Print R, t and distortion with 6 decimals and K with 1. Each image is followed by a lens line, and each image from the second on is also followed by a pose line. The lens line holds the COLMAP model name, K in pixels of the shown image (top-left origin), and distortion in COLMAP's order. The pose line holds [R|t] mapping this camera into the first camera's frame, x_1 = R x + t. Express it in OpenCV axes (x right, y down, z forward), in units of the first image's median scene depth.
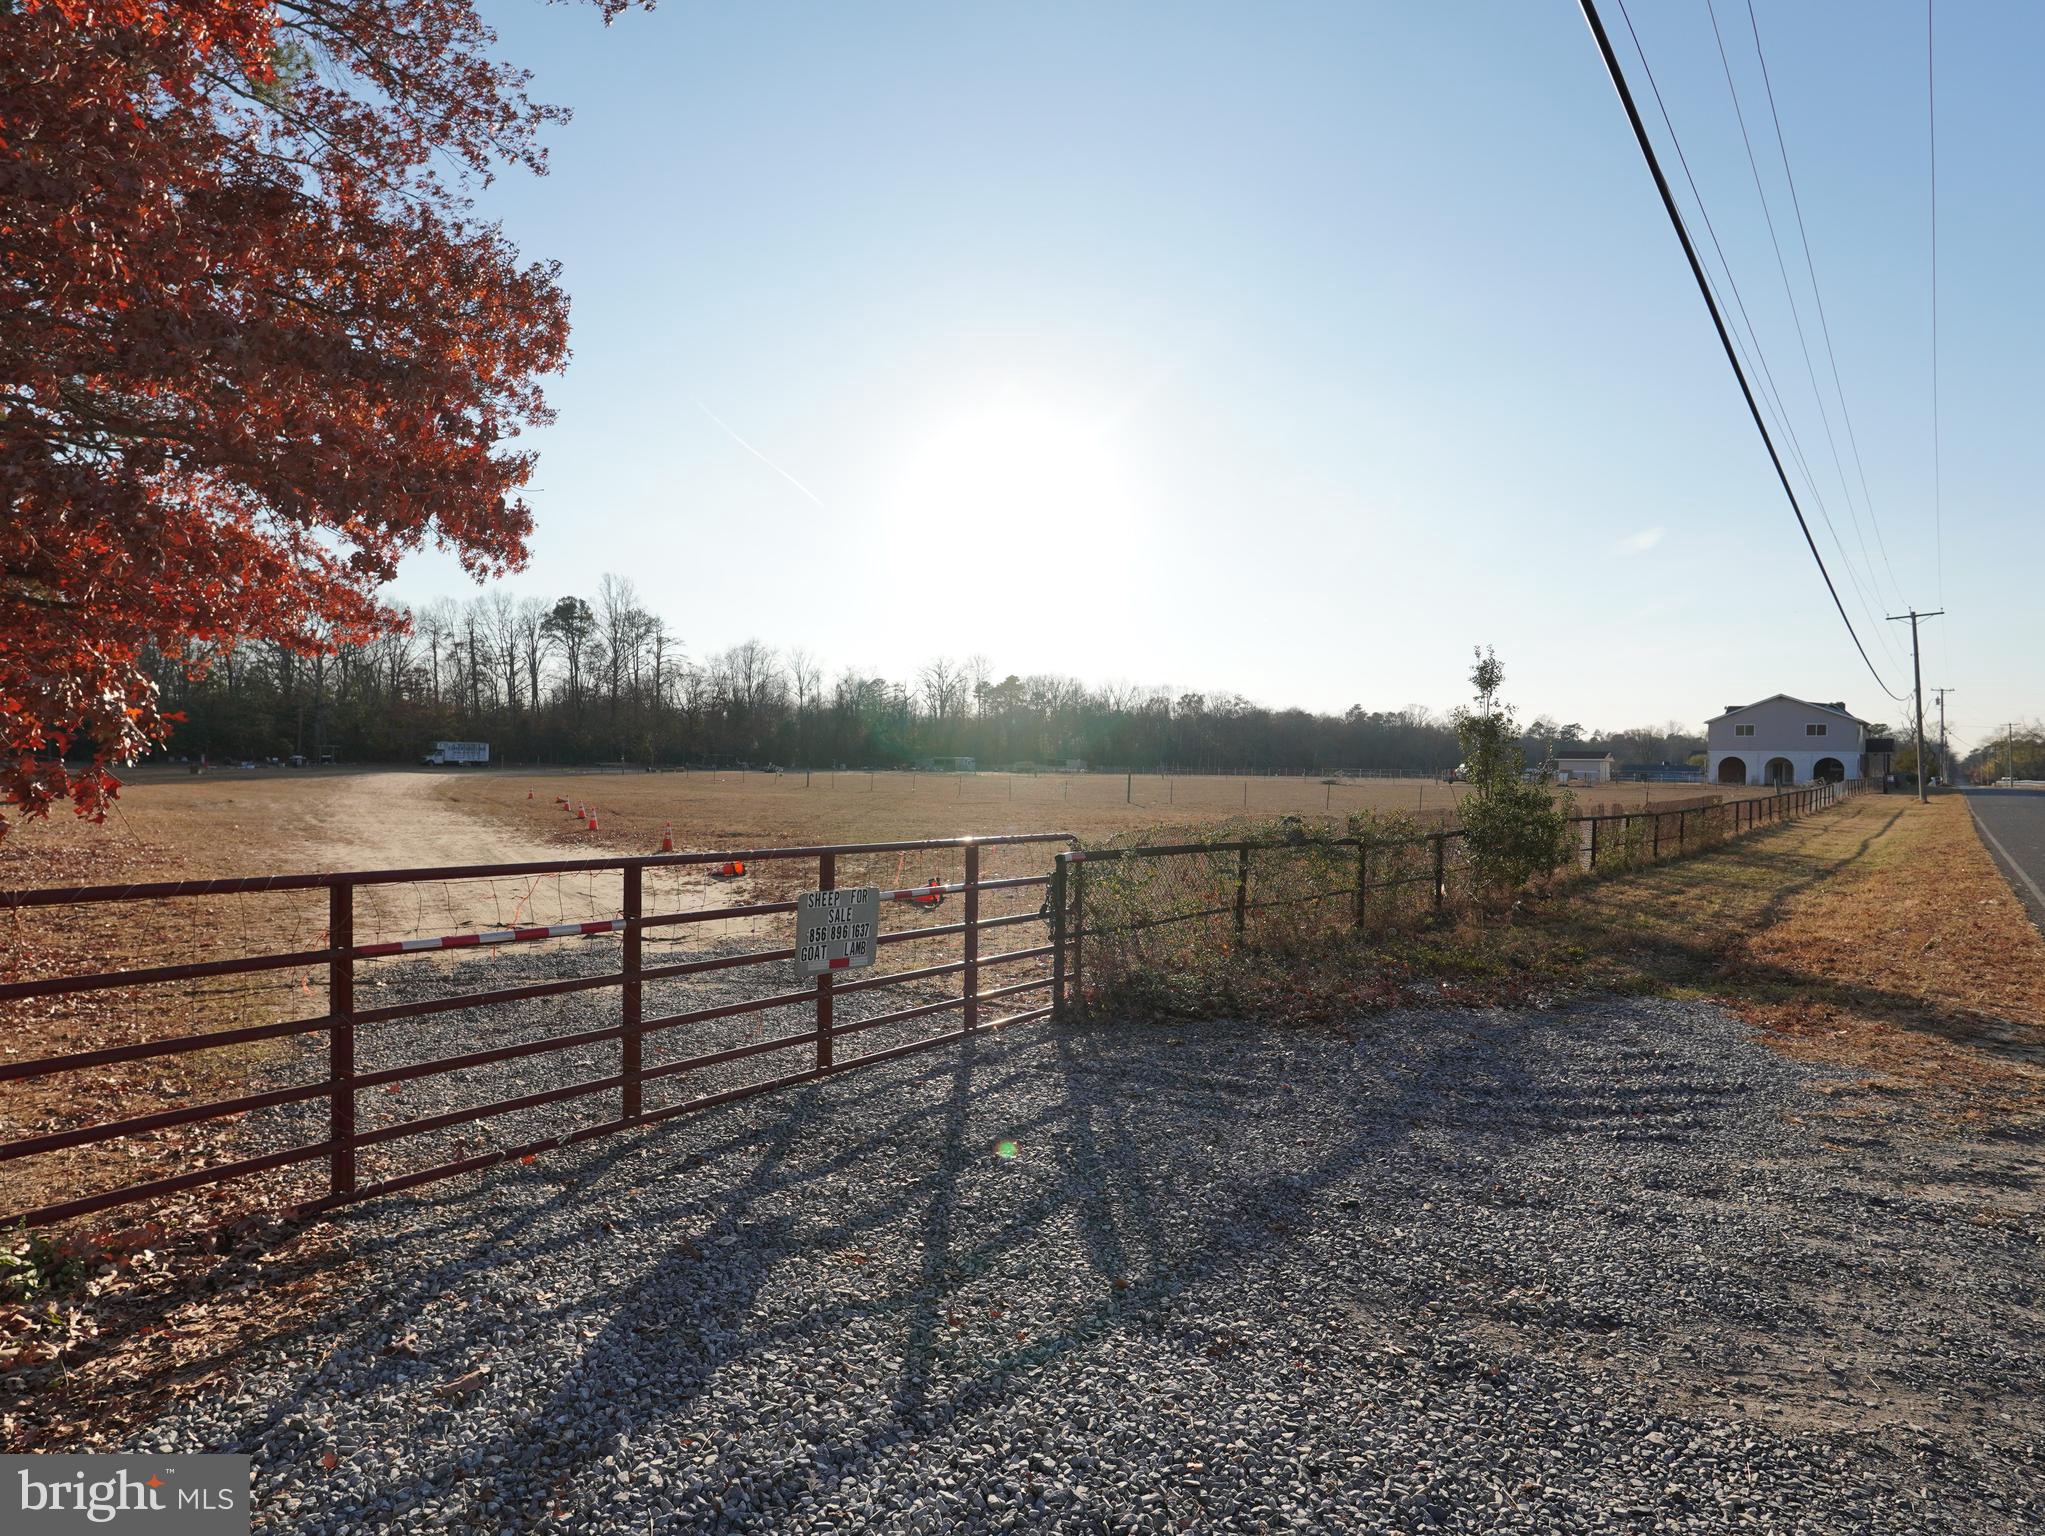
lens RADIAL K [[1061.0, 0, 1020.4], [0, 1061.0, 761.2], [0, 0, 1]] dist [-0.014092, 0.001530]
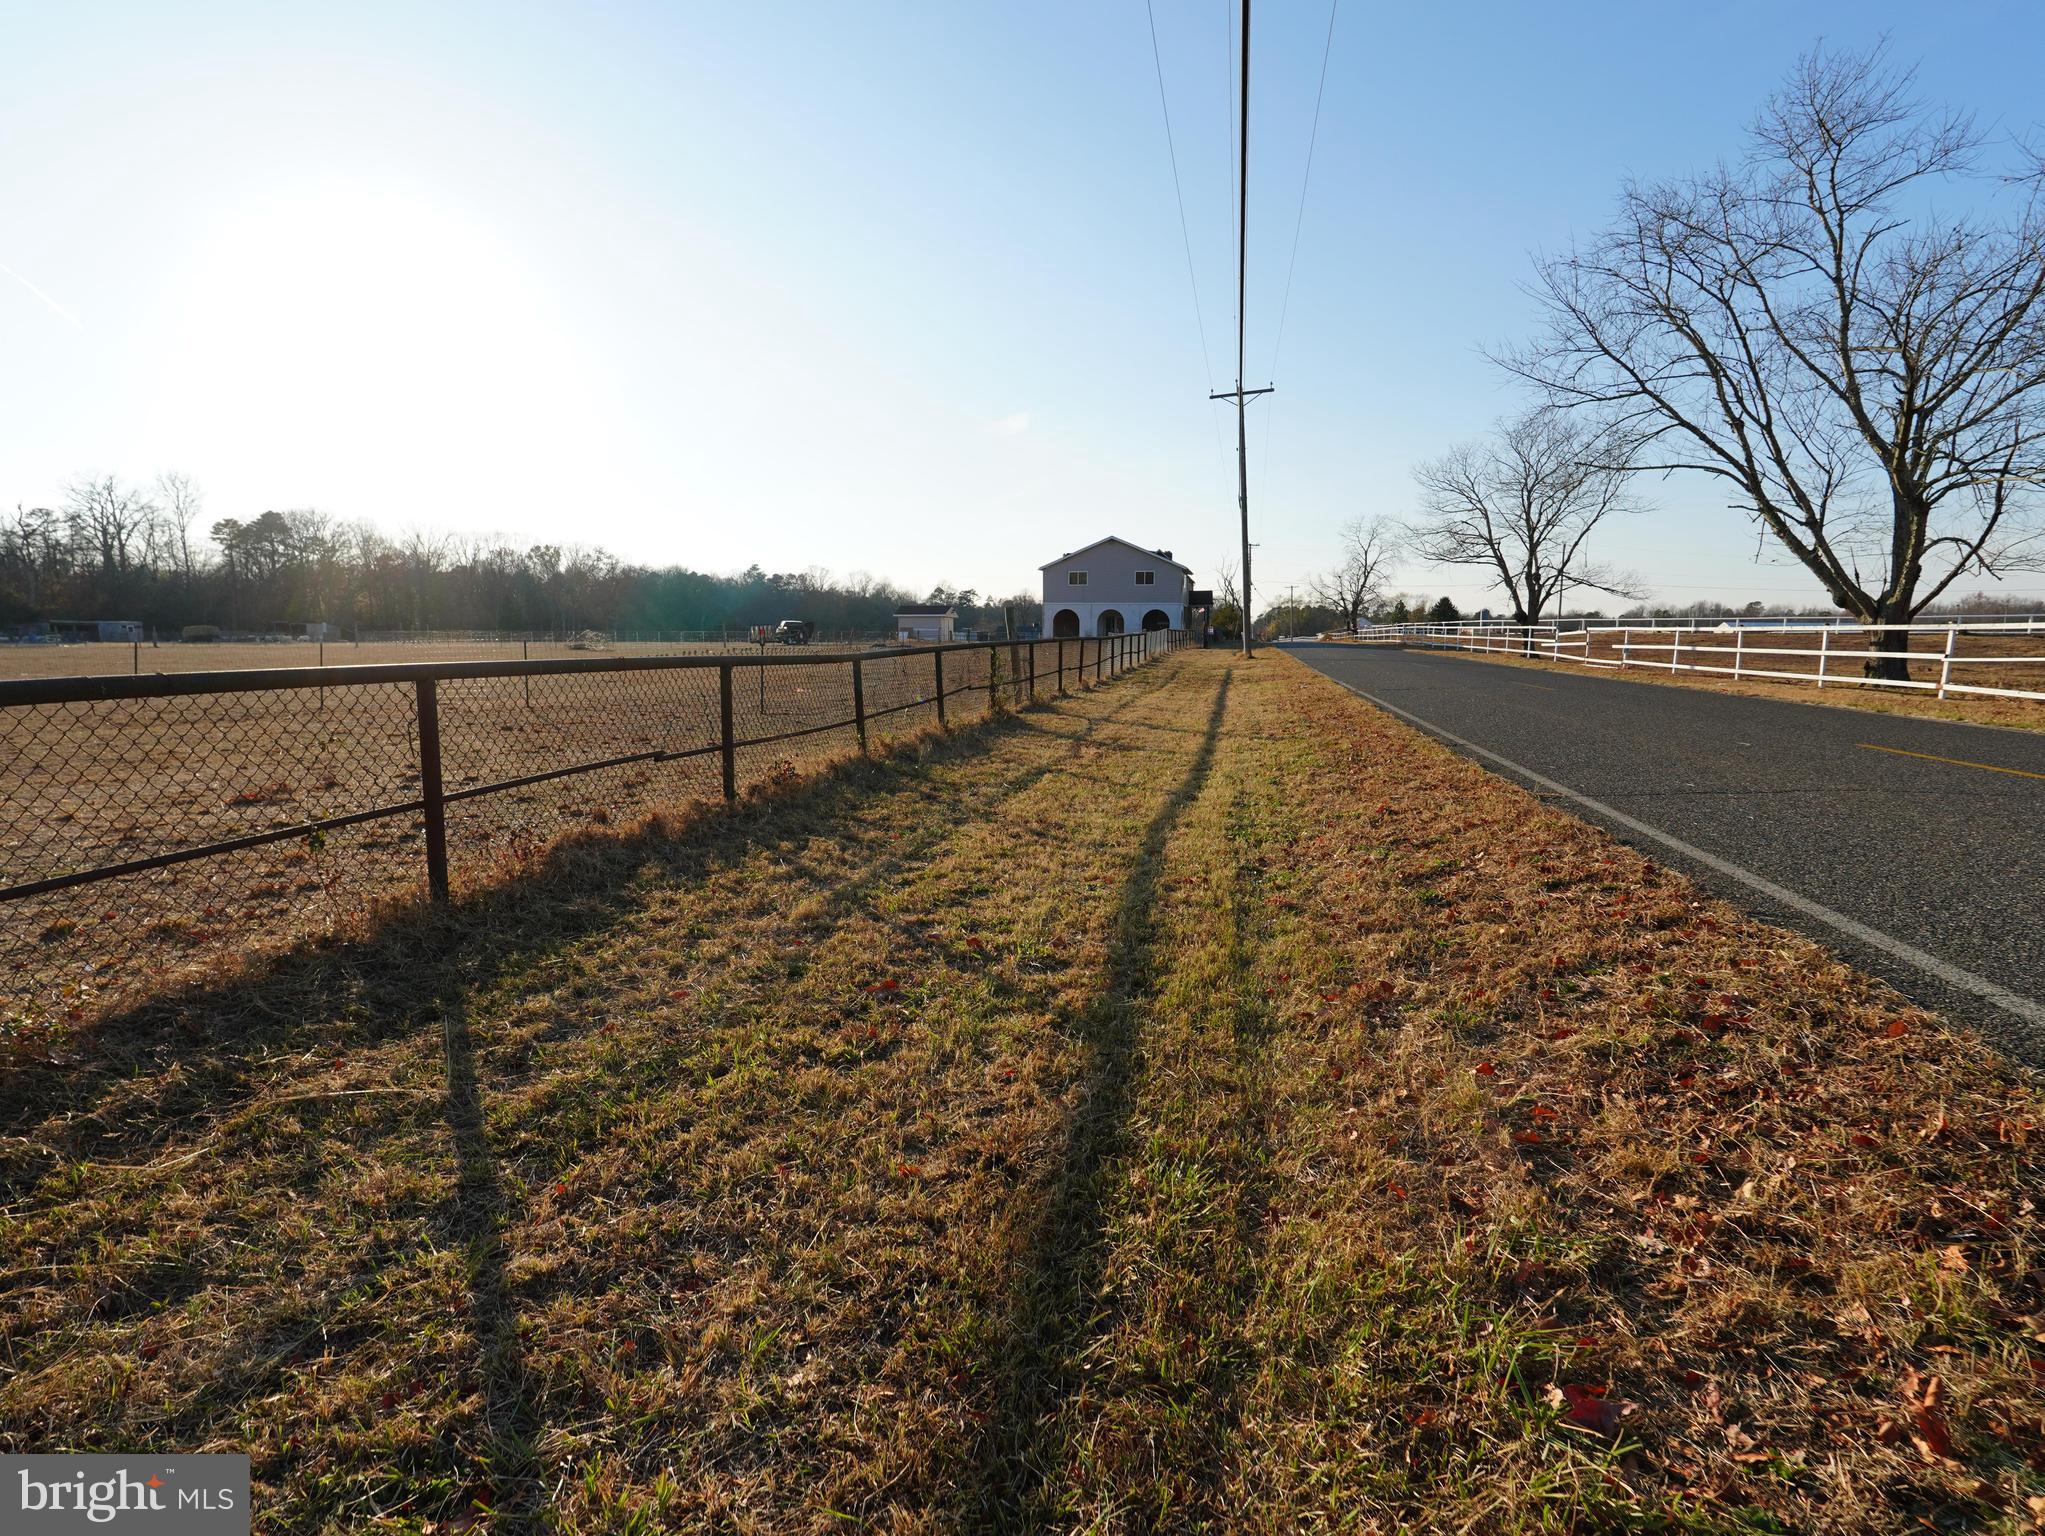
lens RADIAL K [[1061.0, 0, 1020.4], [0, 1061.0, 761.2], [0, 0, 1]] dist [-0.014092, 0.001530]
pose [[0.868920, -0.069421, 0.490059, 0.191779], [0.008385, 0.992038, 0.125663, 0.009315], [-0.494881, -0.105082, 0.862584, 0.234444]]
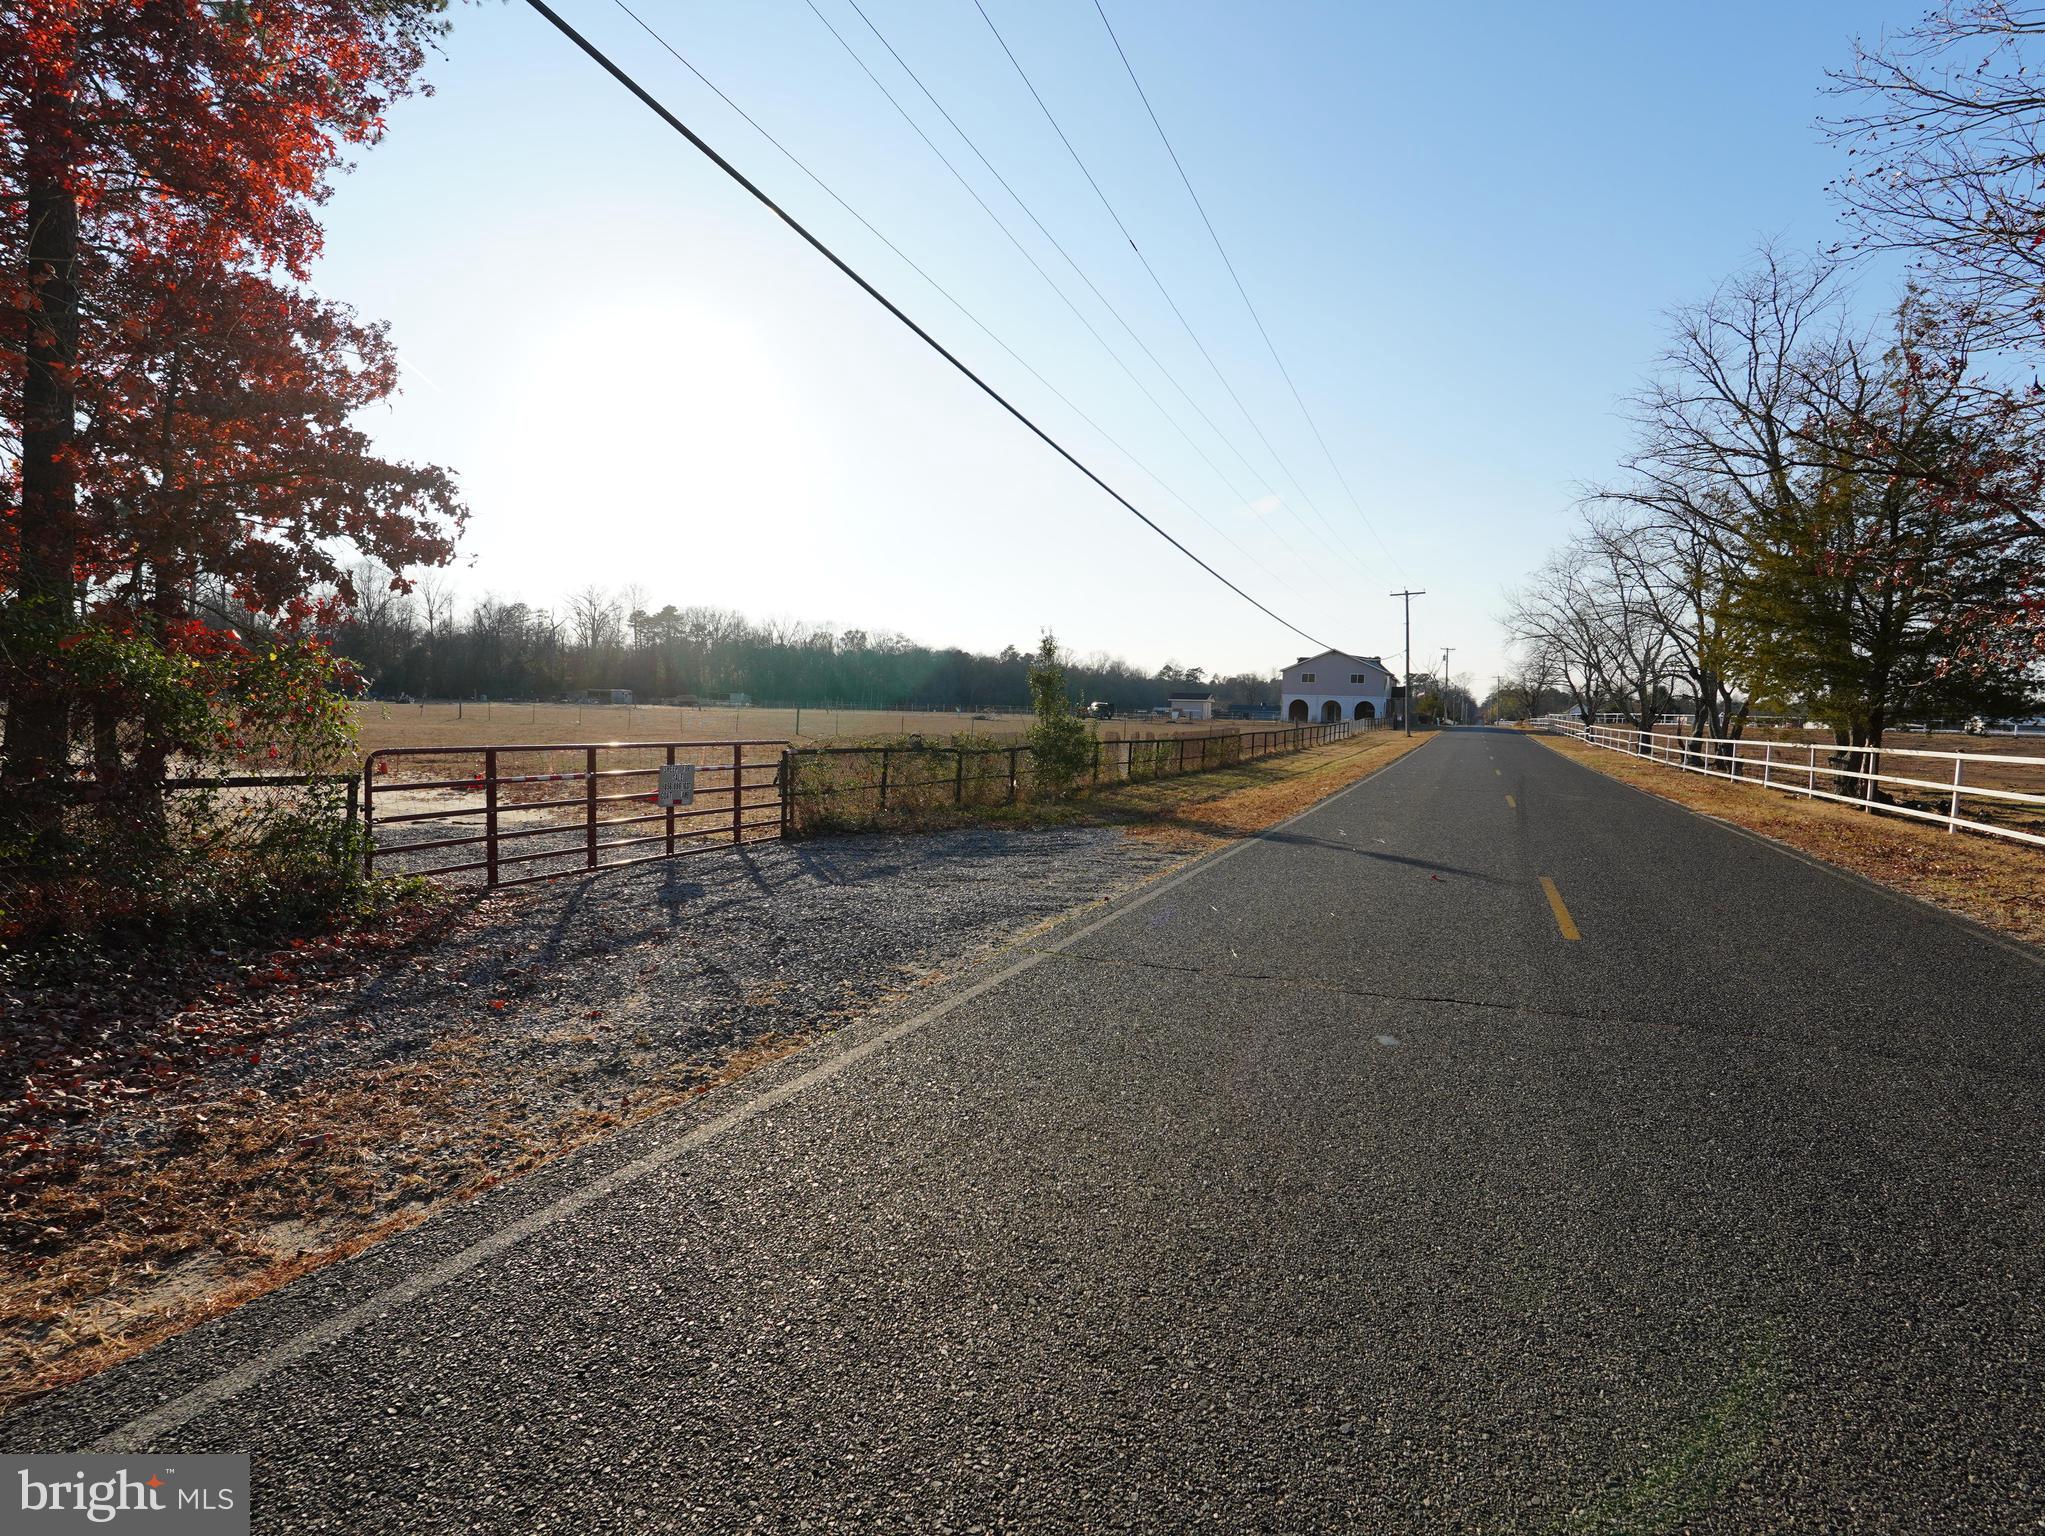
lens RADIAL K [[1061.0, 0, 1020.4], [0, 1061.0, 761.2], [0, 0, 1]] dist [-0.014092, 0.001530]
pose [[0.950742, -0.005254, 0.309938, -0.010434], [-0.013671, 0.998173, 0.058859, -0.000583], [-0.309681, -0.060197, 0.948933, -0.063524]]
